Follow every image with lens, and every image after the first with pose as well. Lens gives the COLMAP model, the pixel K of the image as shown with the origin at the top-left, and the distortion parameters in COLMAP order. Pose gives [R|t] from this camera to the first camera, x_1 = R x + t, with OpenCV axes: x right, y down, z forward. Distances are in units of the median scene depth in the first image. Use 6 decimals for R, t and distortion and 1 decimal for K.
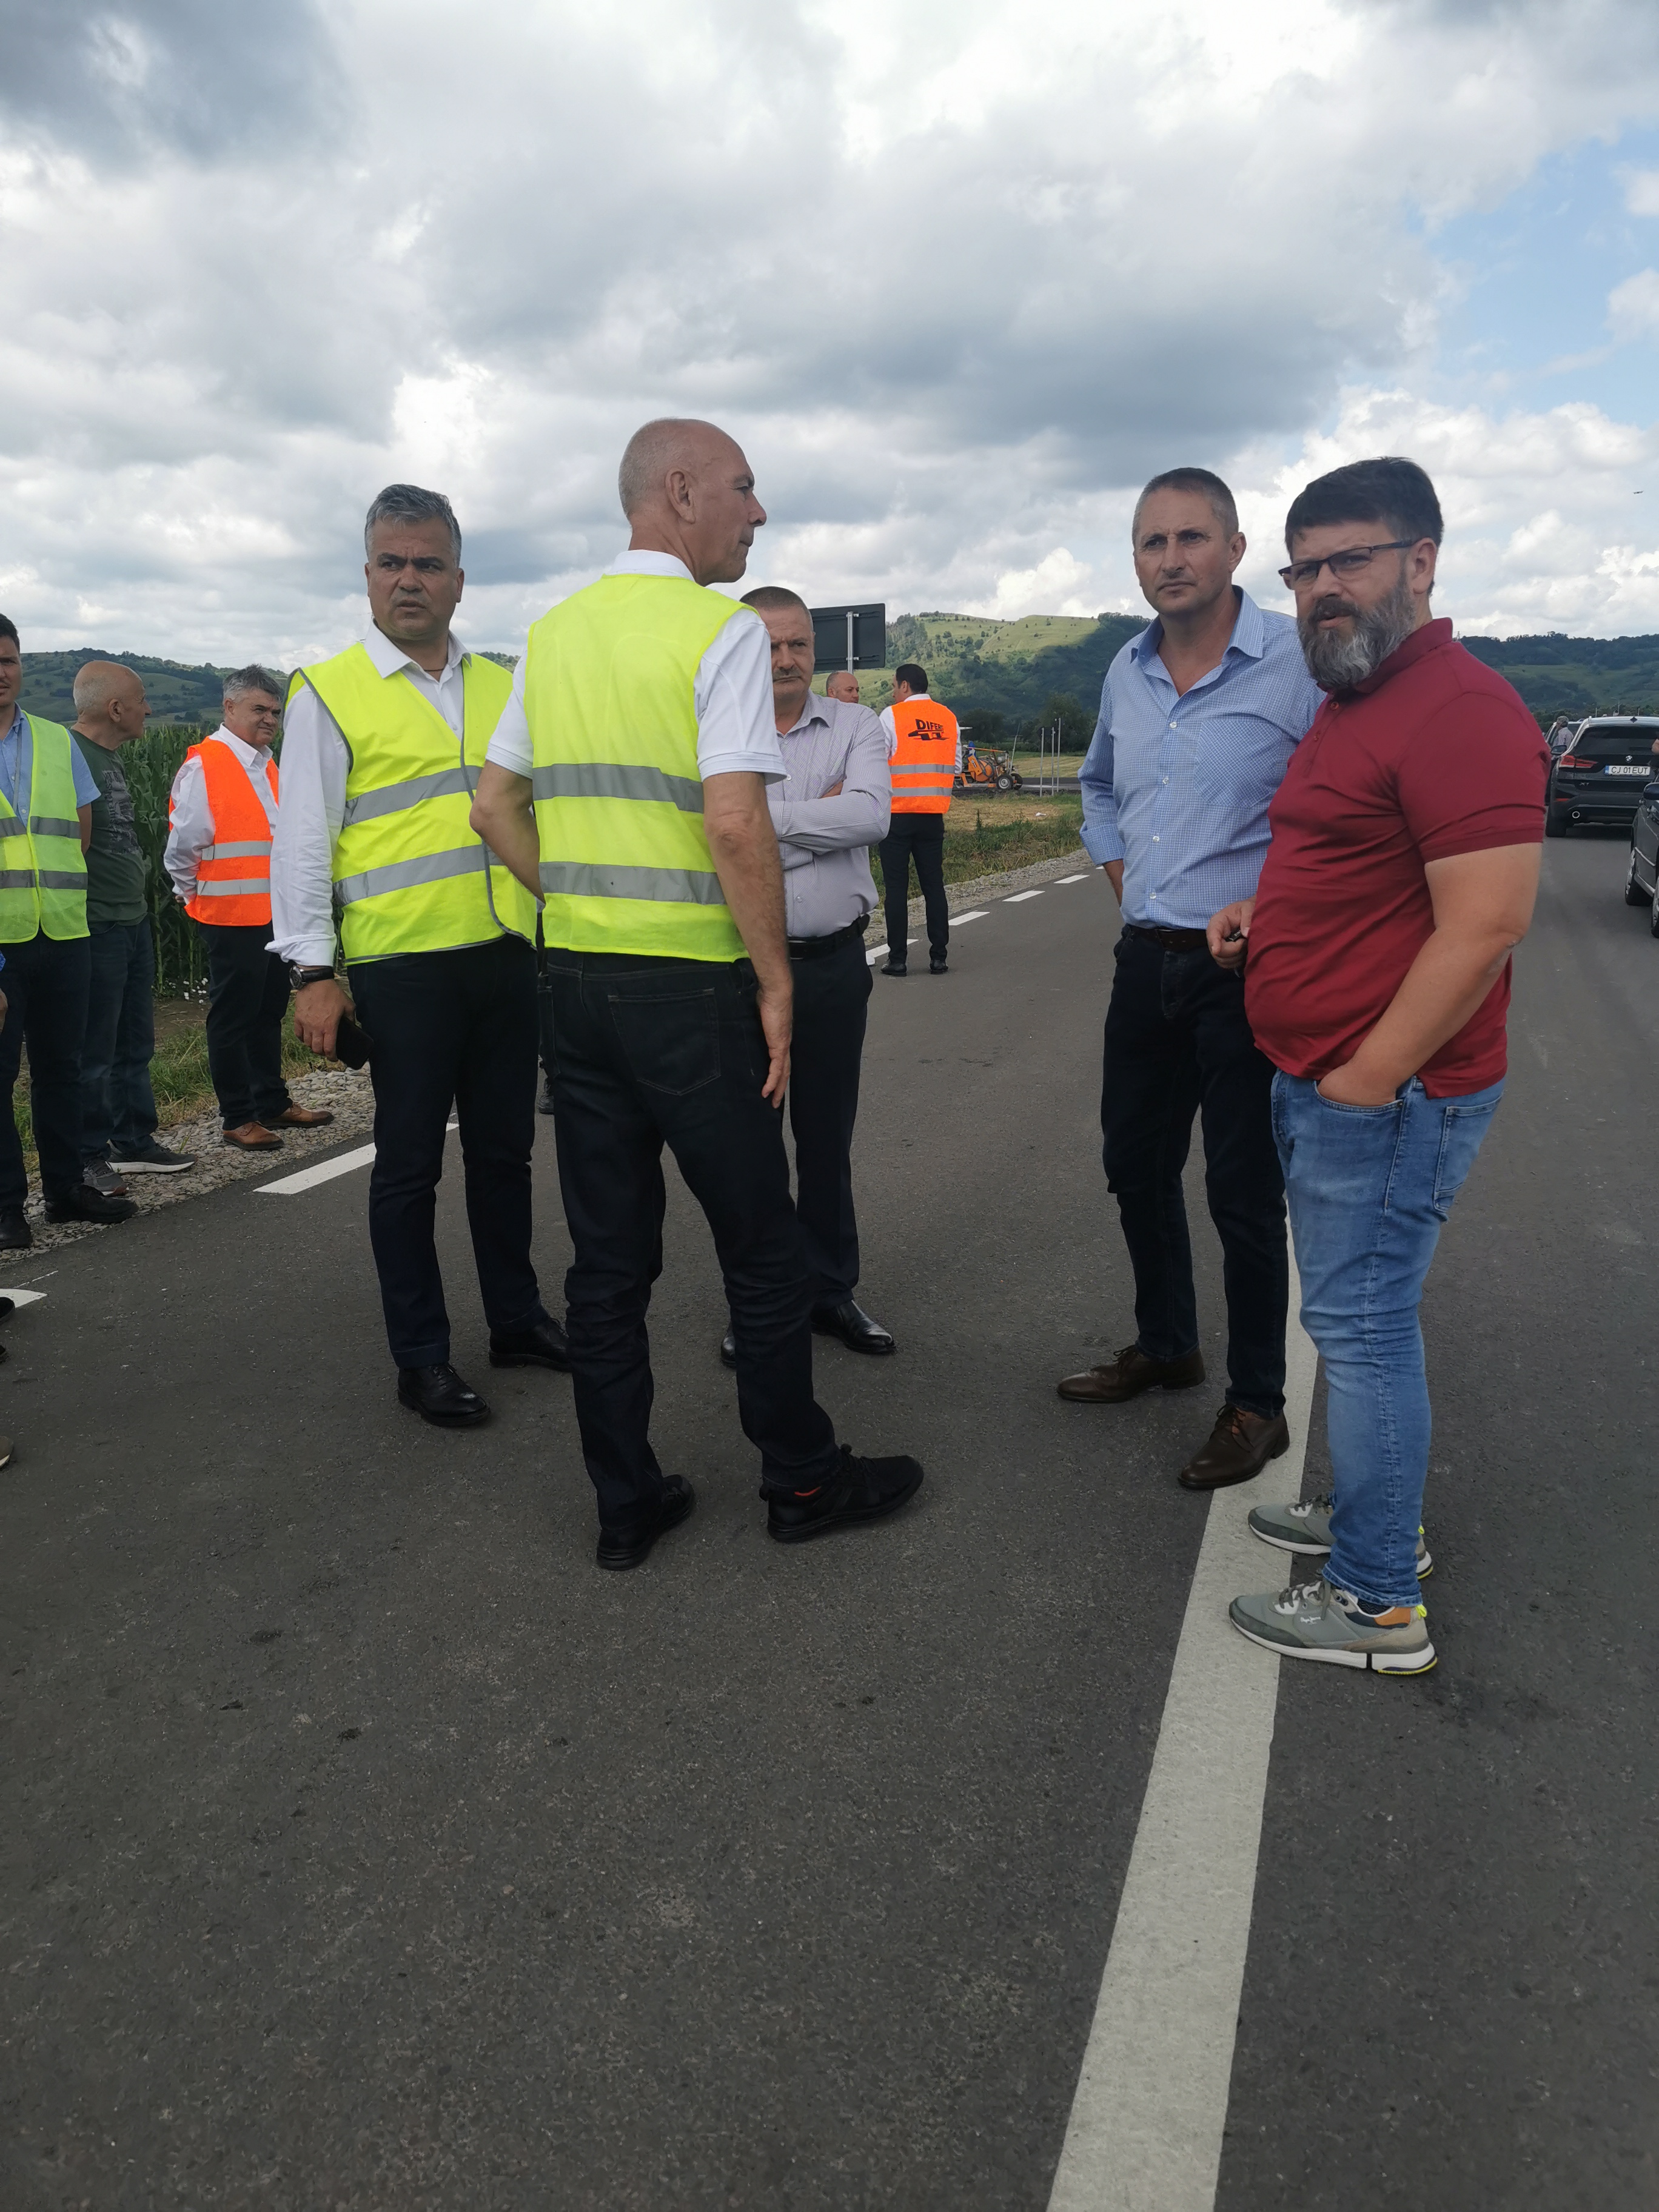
lens RADIAL K [[1734.7, 0, 824.6], [0, 1734.7, 1082.4], [0, 0, 1]] dist [0.051754, -0.078708]
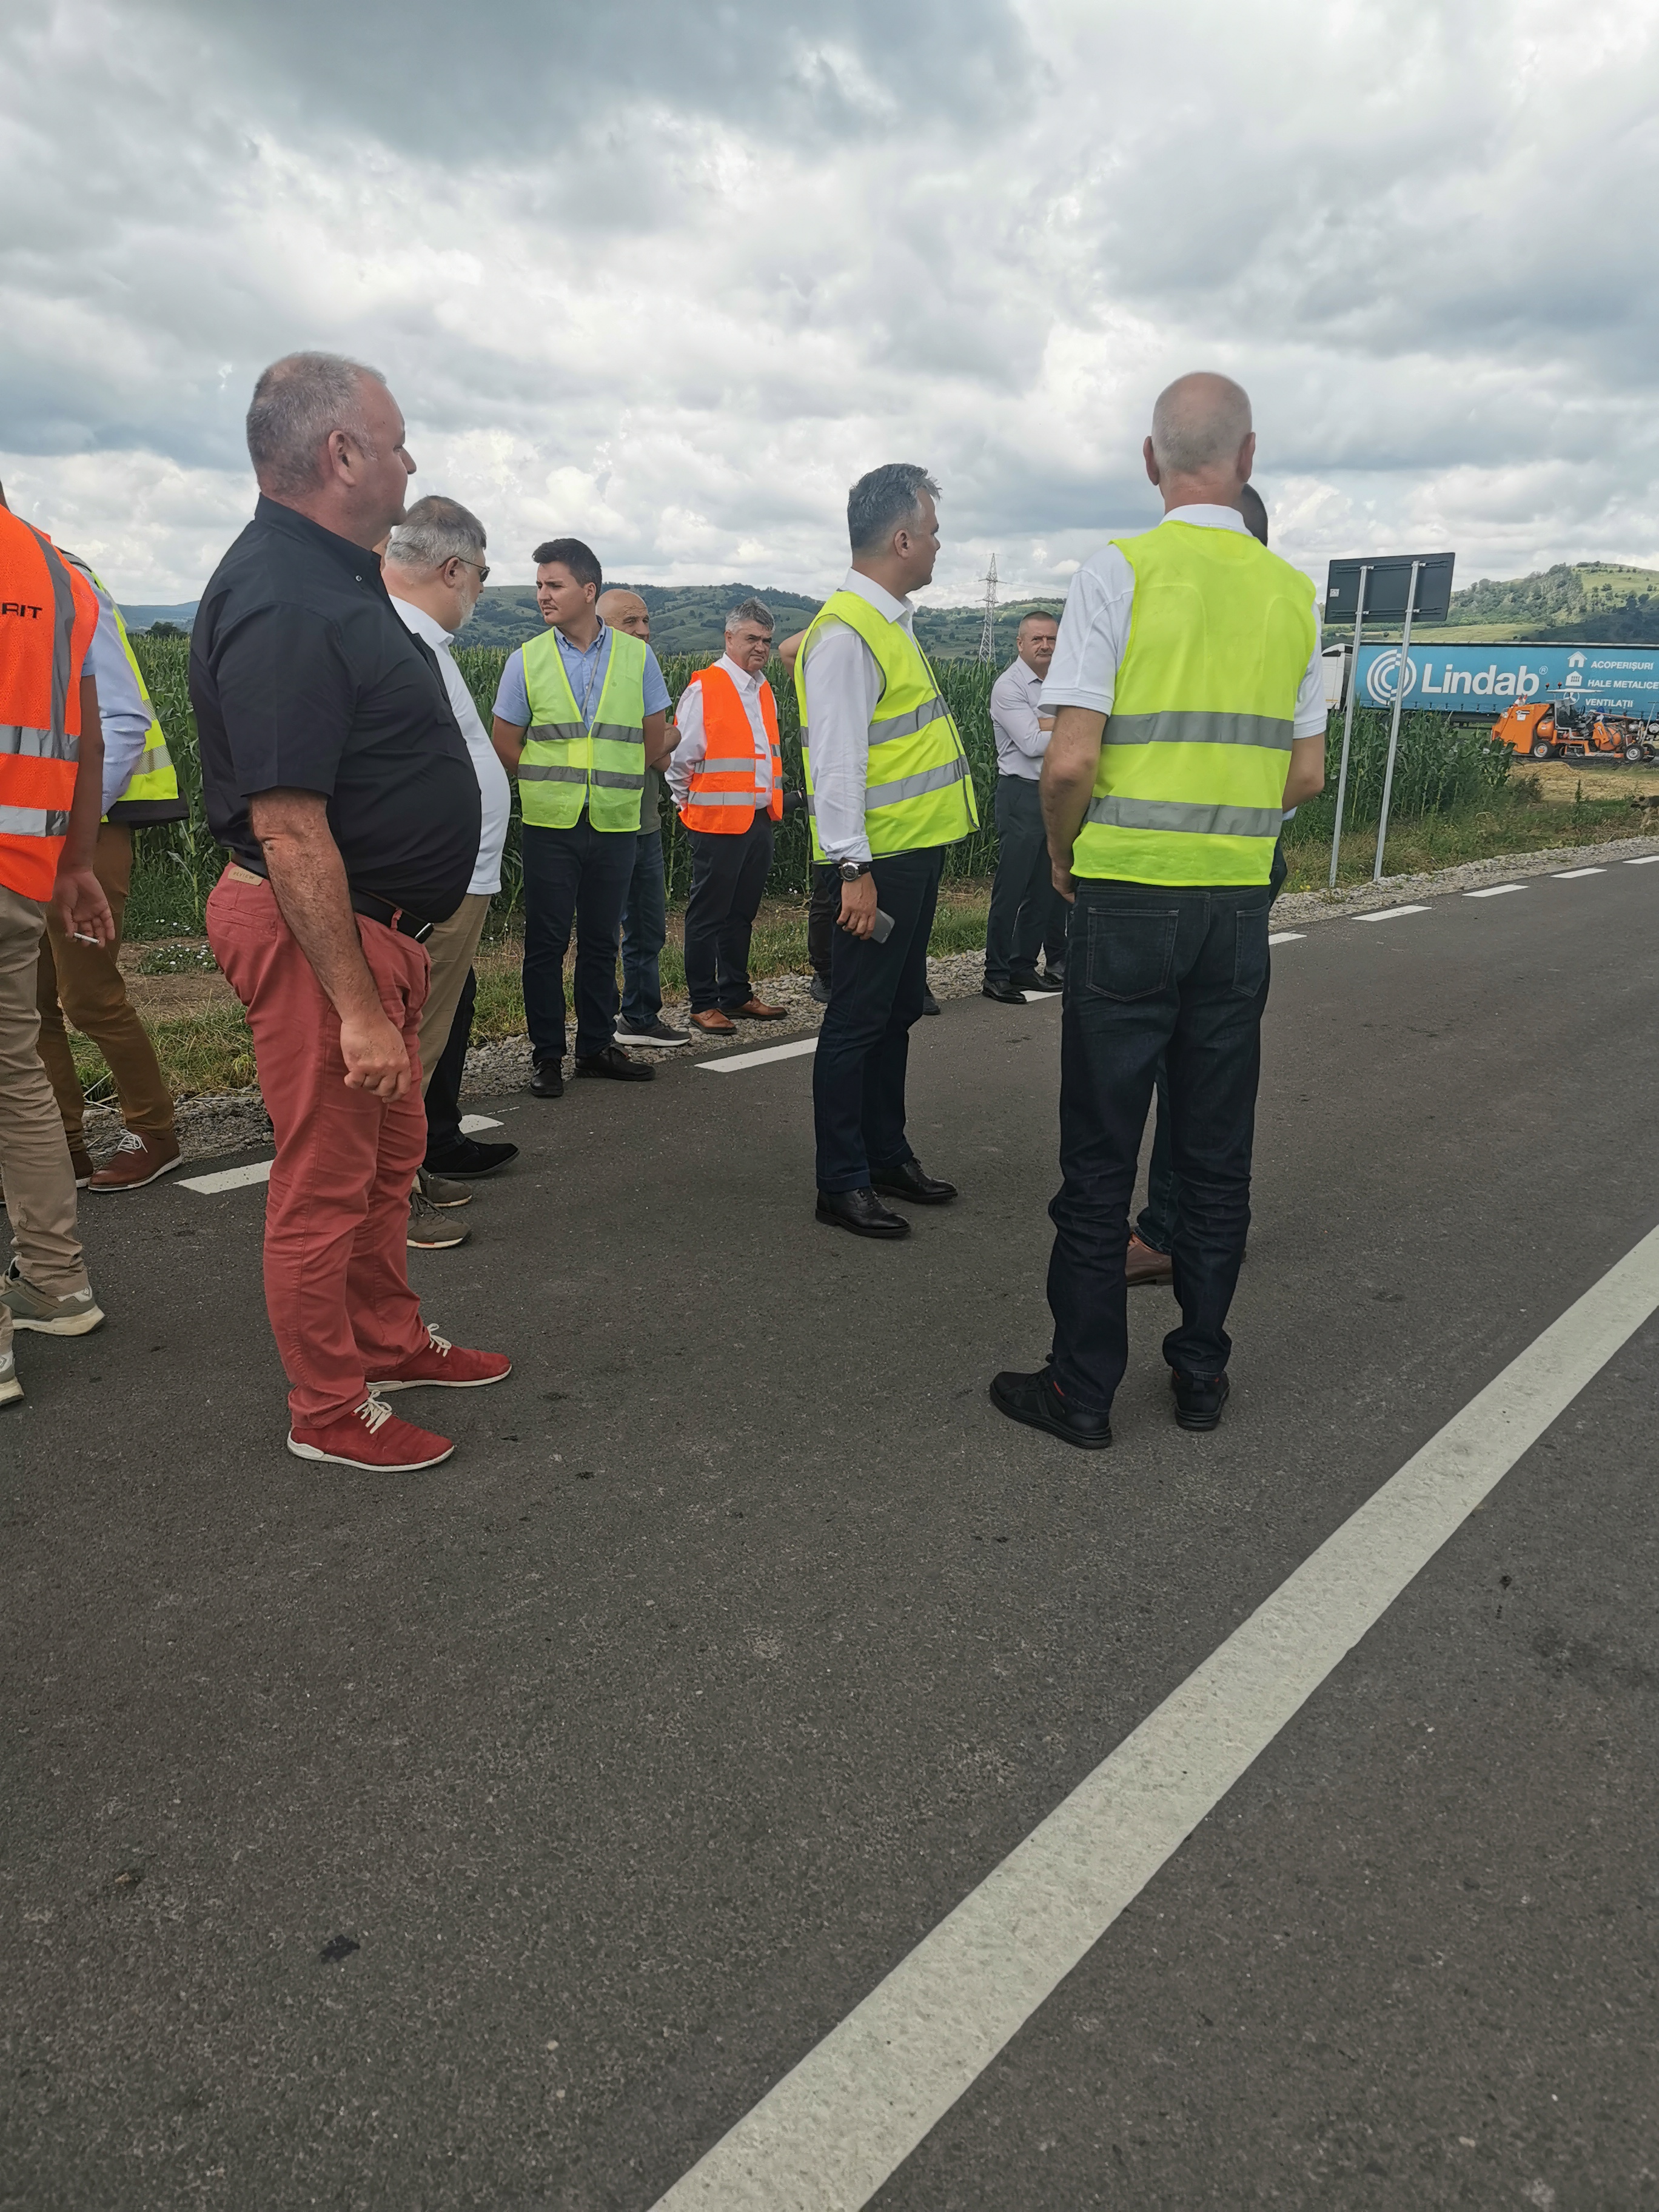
lens RADIAL K [[1734.7, 0, 824.1], [0, 1734.7, 1107.8], [0, 0, 1]] dist [0.051754, -0.078708]
pose [[0.938658, 0.123958, -0.321801, 0.114935], [-0.109840, 0.992030, 0.061738, 0.009485], [0.326890, -0.022604, 0.944792, -0.046519]]
